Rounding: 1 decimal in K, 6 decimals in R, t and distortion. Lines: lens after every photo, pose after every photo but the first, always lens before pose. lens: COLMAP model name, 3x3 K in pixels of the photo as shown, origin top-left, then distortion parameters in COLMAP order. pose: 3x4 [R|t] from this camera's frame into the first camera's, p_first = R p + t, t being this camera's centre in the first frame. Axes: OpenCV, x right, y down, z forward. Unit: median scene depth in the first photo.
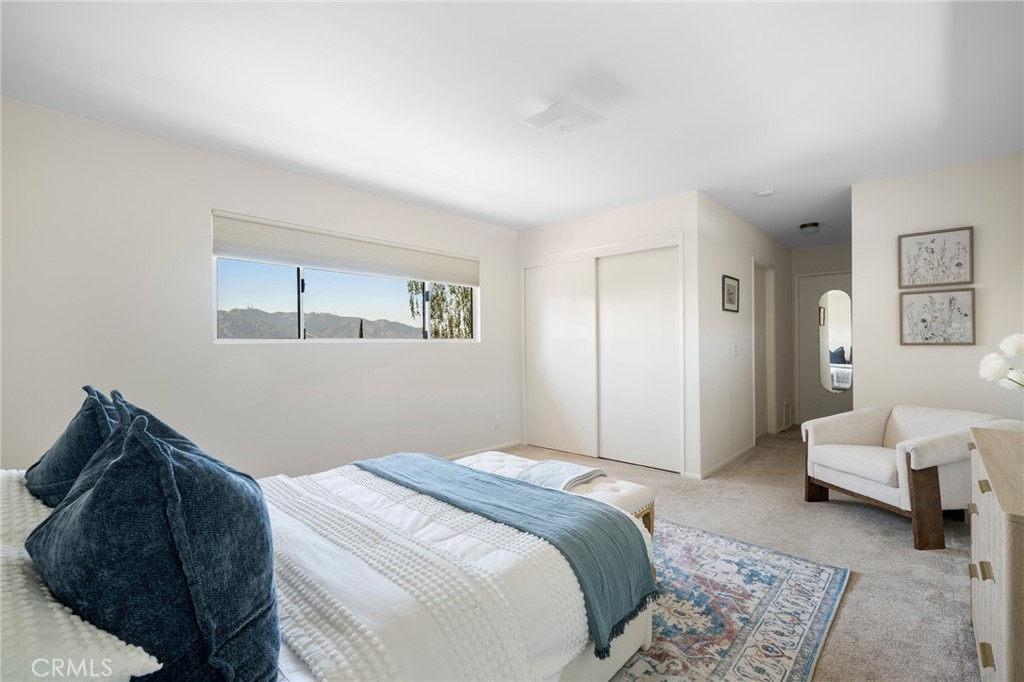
lens RADIAL K [[455.7, 0, 510.9], [0, 455.7, 342.9], [0, 0, 1]] dist [0.002161, -0.001058]
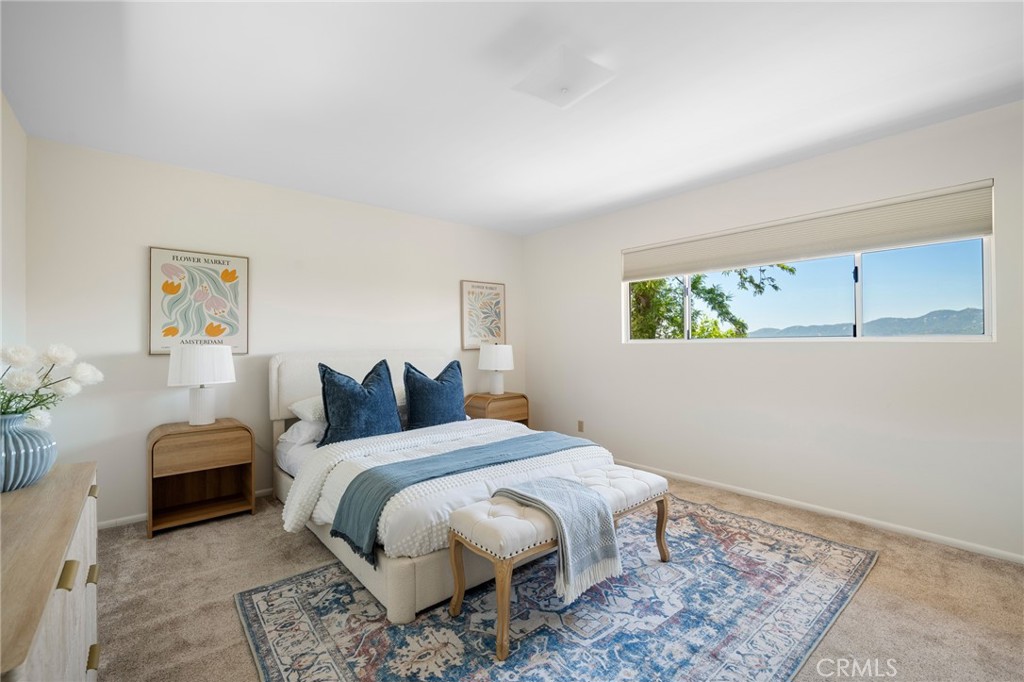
lens RADIAL K [[435.5, 0, 510.1], [0, 435.5, 339.2], [0, 0, 1]] dist [0.001499, -0.000680]
pose [[-0.113822, -0.002550, -0.993498, 1.339382], [0.004576, 0.999985, -0.003091, -0.014947], [0.993491, -0.004898, -0.113809, 1.428028]]
